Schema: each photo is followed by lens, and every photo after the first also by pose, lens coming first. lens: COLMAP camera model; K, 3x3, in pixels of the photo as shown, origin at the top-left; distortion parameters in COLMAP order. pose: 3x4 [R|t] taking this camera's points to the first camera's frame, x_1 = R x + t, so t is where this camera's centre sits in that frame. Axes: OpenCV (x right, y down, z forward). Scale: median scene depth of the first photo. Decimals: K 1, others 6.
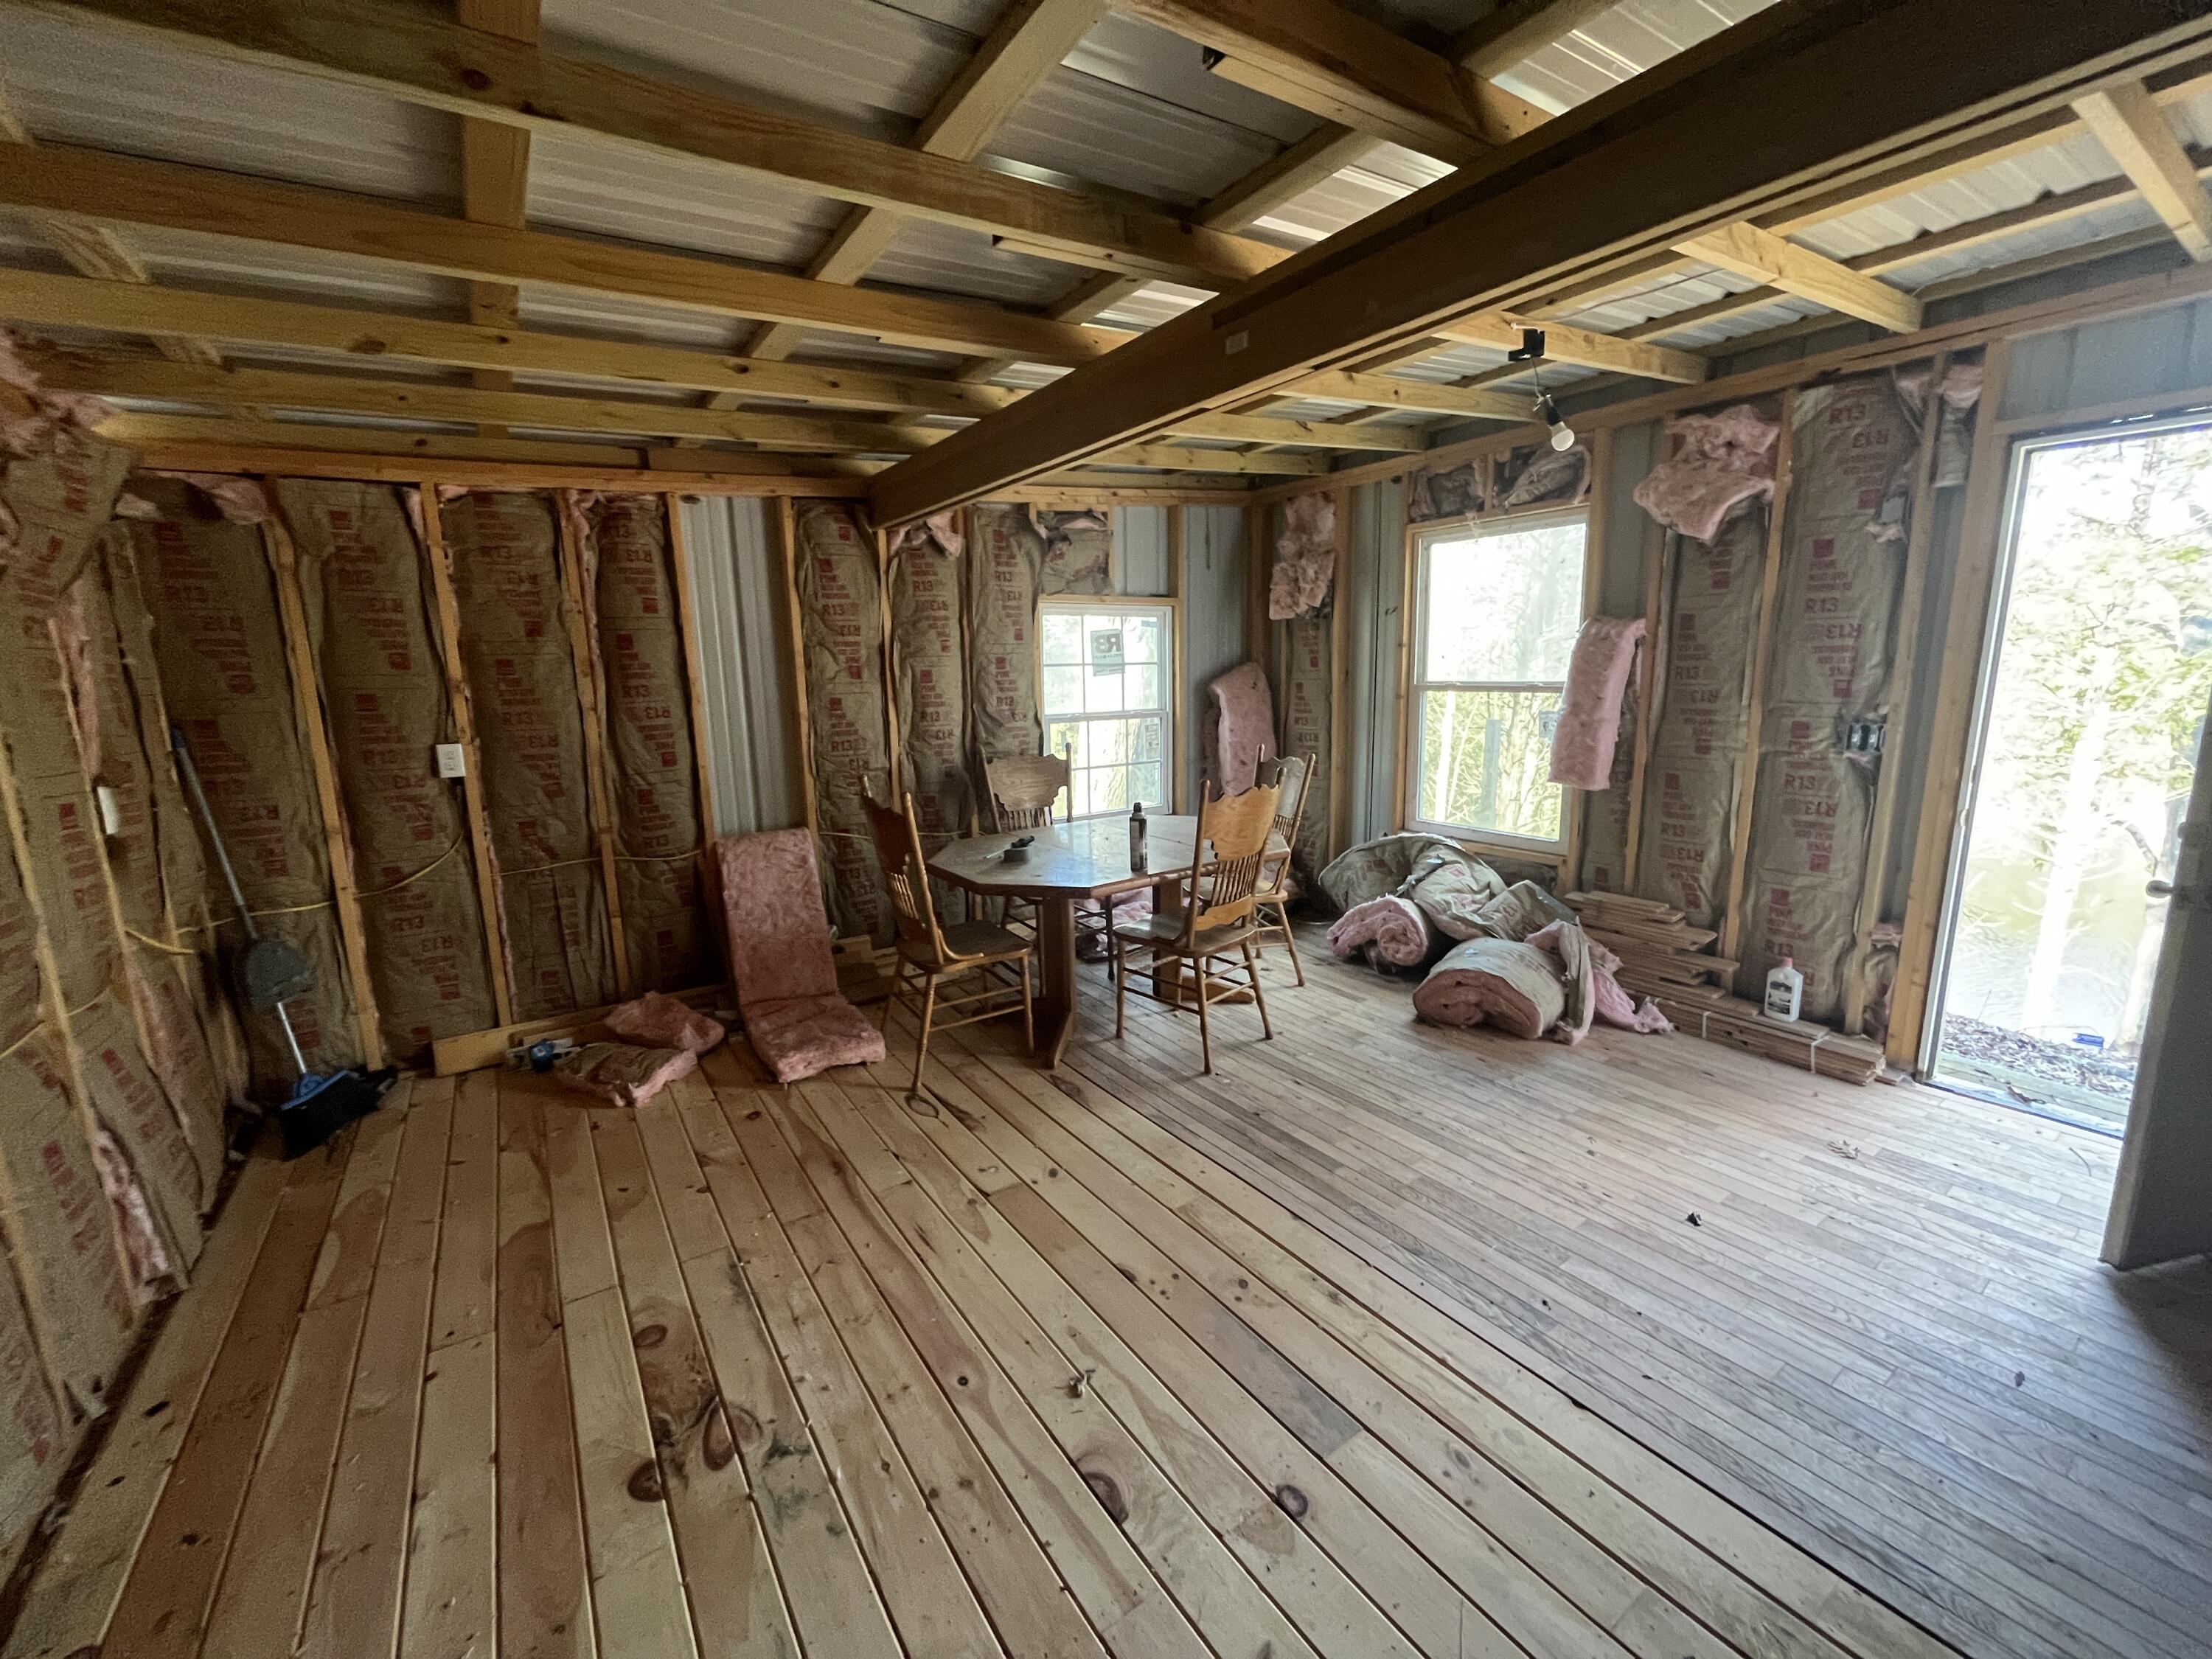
lens RADIAL K [[889.6, 0, 1113.5], [0, 889.6, 825.3], [0, 0, 1]] dist [-0.003345, 0.000714]
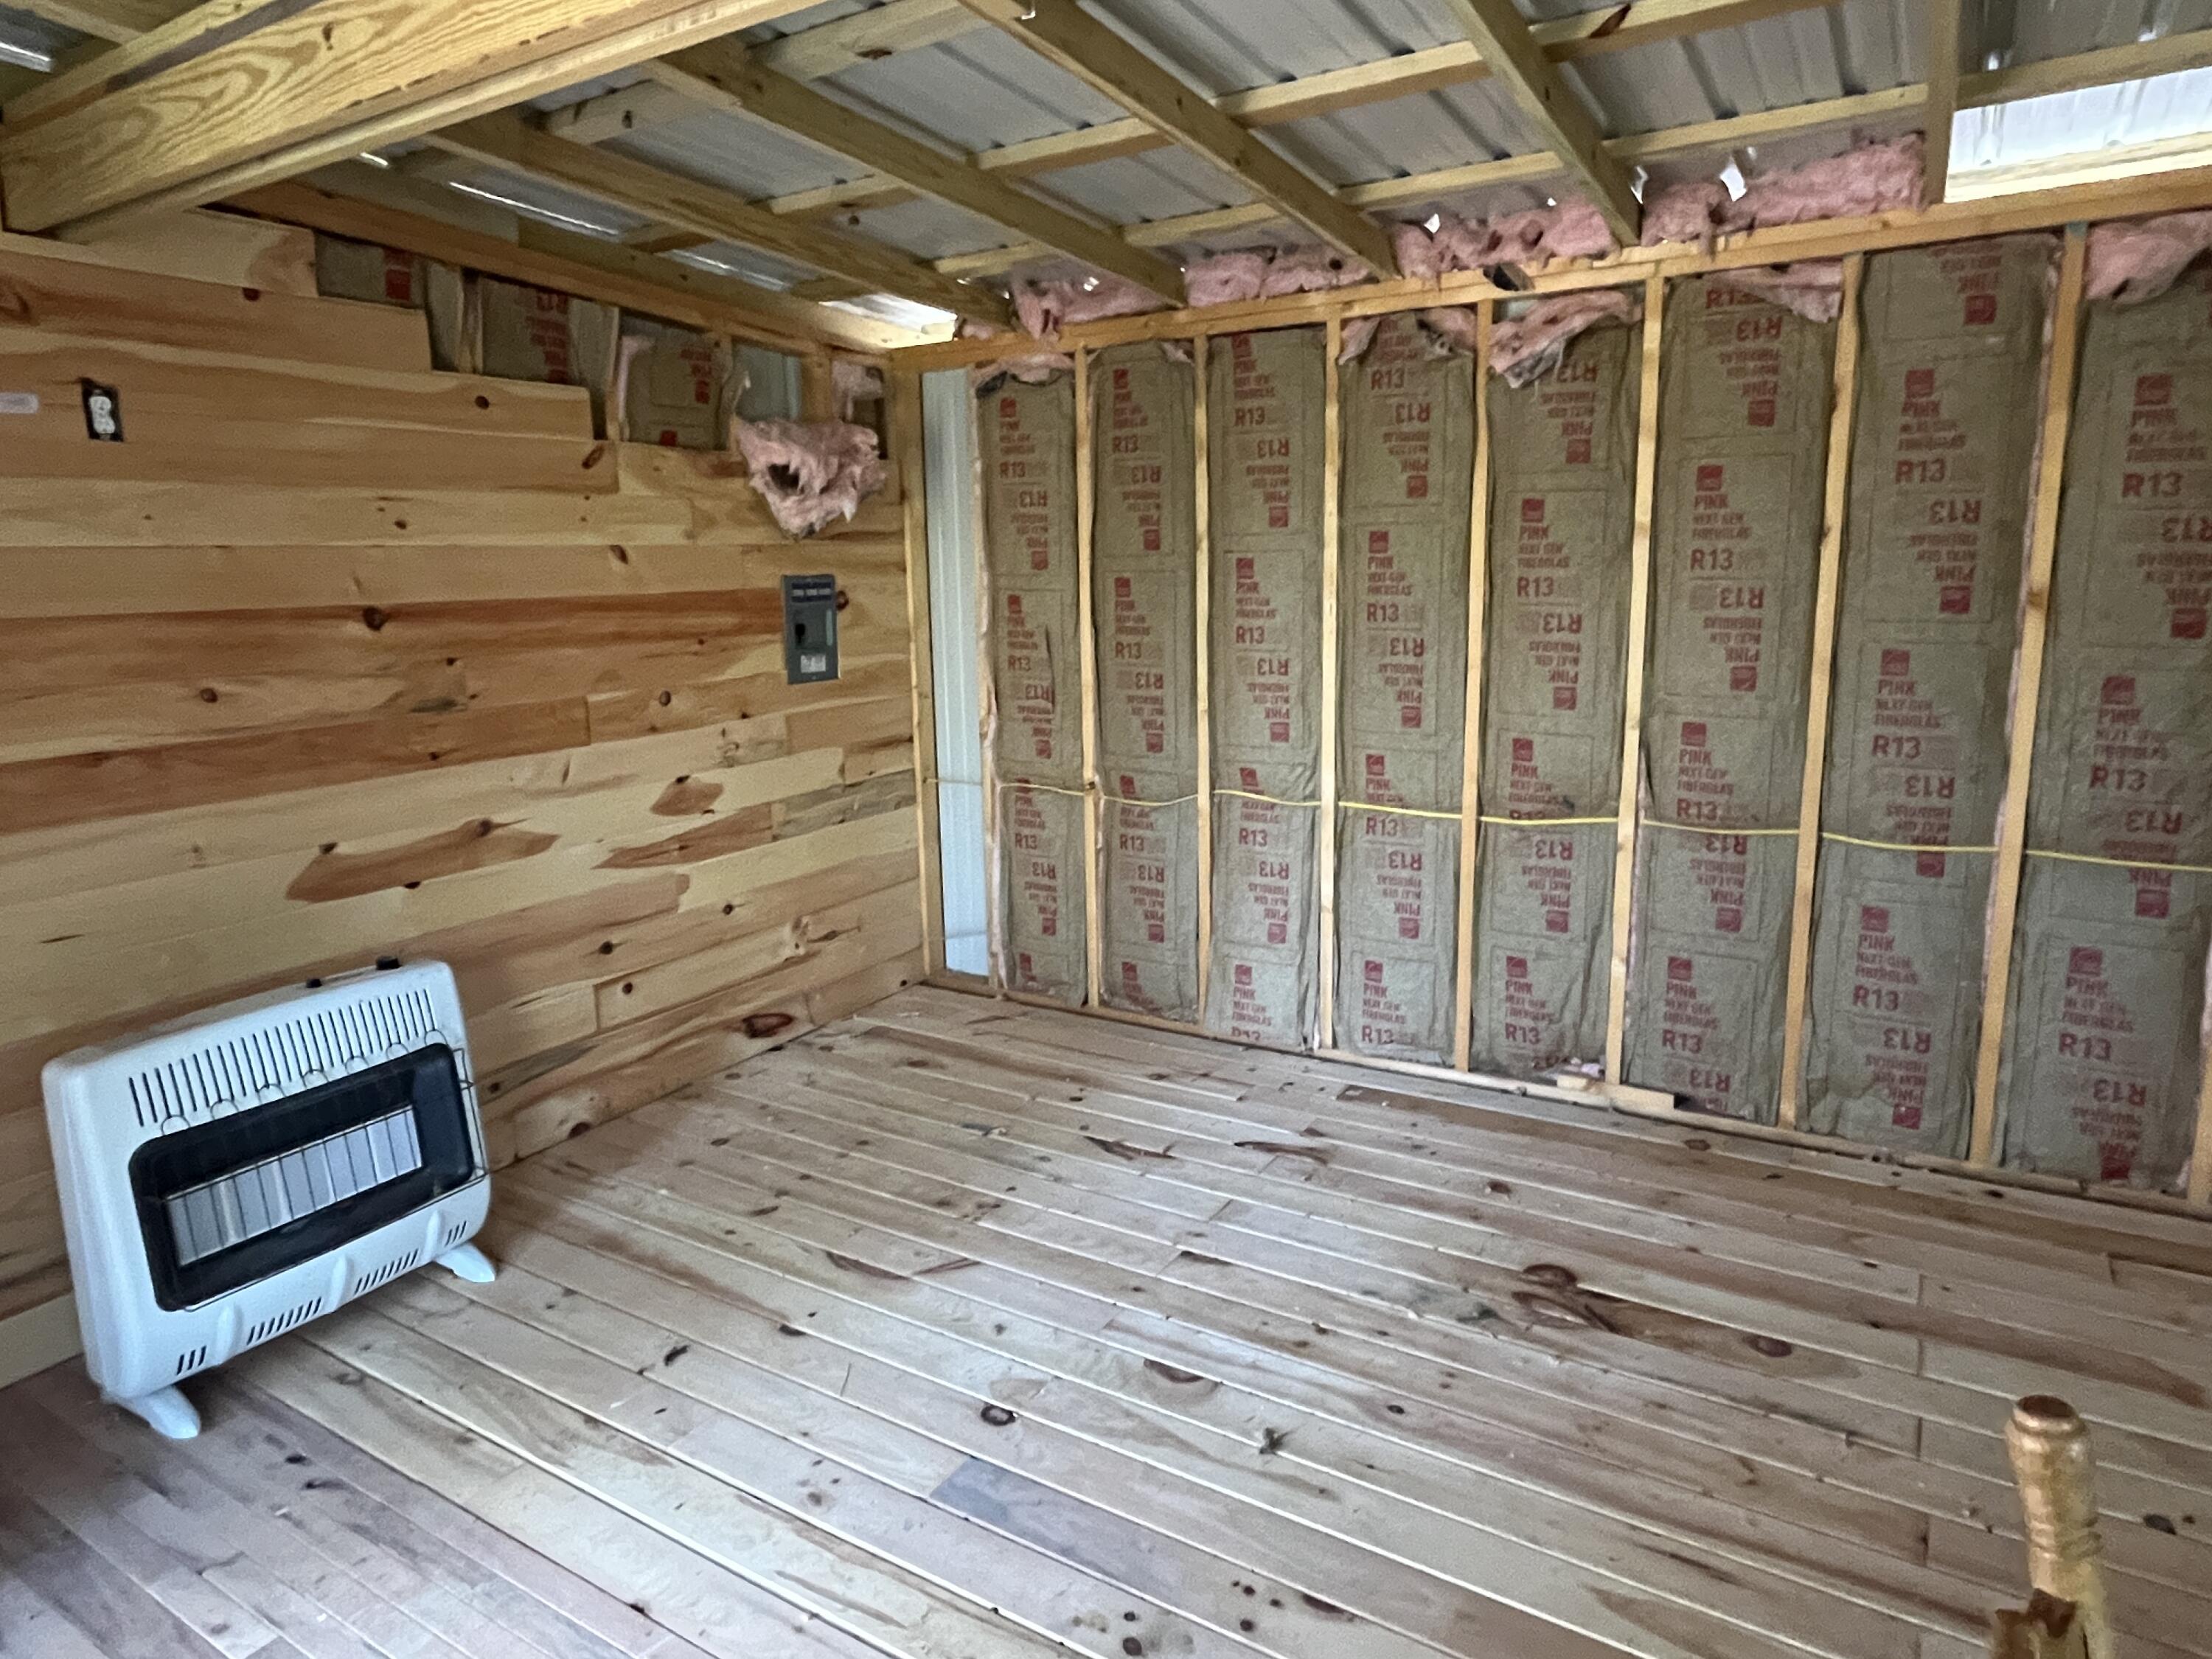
lens RADIAL K [[1329.1, 0, 1105.9], [0, 1329.1, 810.0], [0, 0, 1]] dist [-0.003241, 0.000051]
pose [[-0.918837, 0.113518, -0.377958, 0.265484], [-0.028241, 0.936365, 0.349889, -0.176261], [0.393625, 0.332165, -0.857161, 0.975876]]
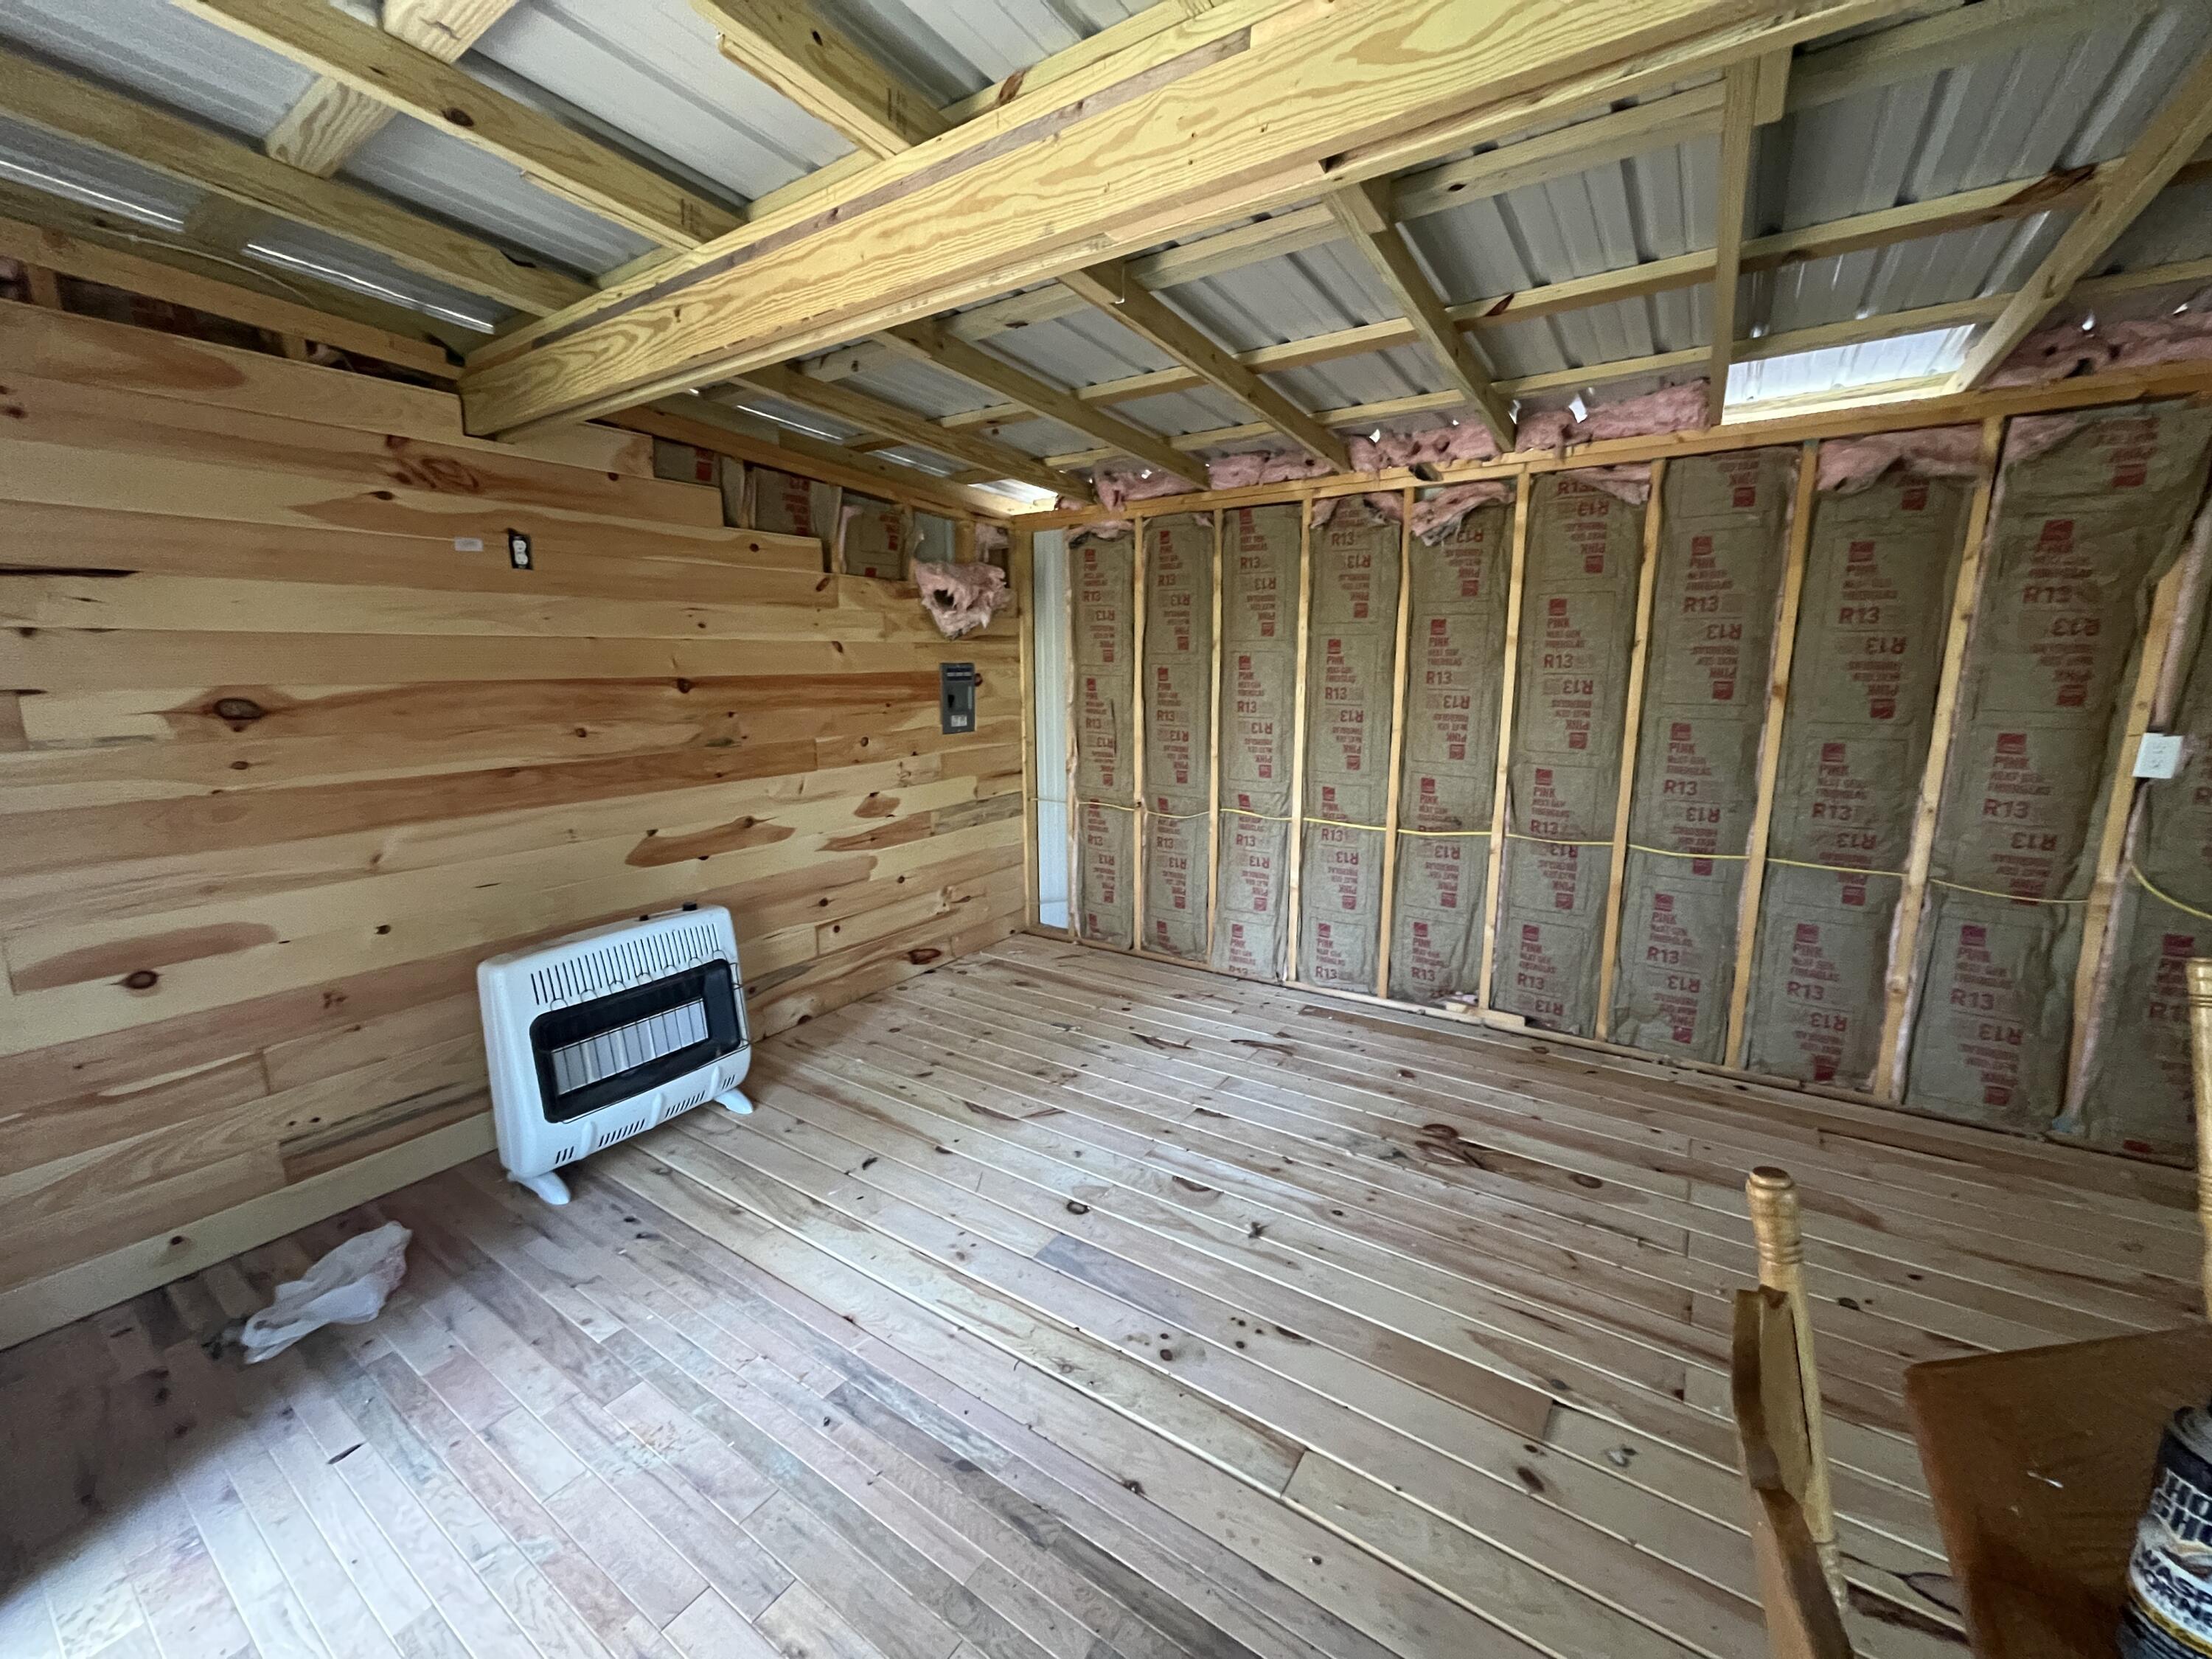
lens RADIAL K [[889.6, 0, 1109.6], [0, 889.6, 824.7], [0, 0, 1]] dist [-0.003345, 0.000714]
pose [[-0.932833, 0.093441, -0.347981, 0.287167], [-0.037059, 0.935782, 0.350625, -0.176779], [0.358397, 0.339971, -0.869466, 0.990983]]
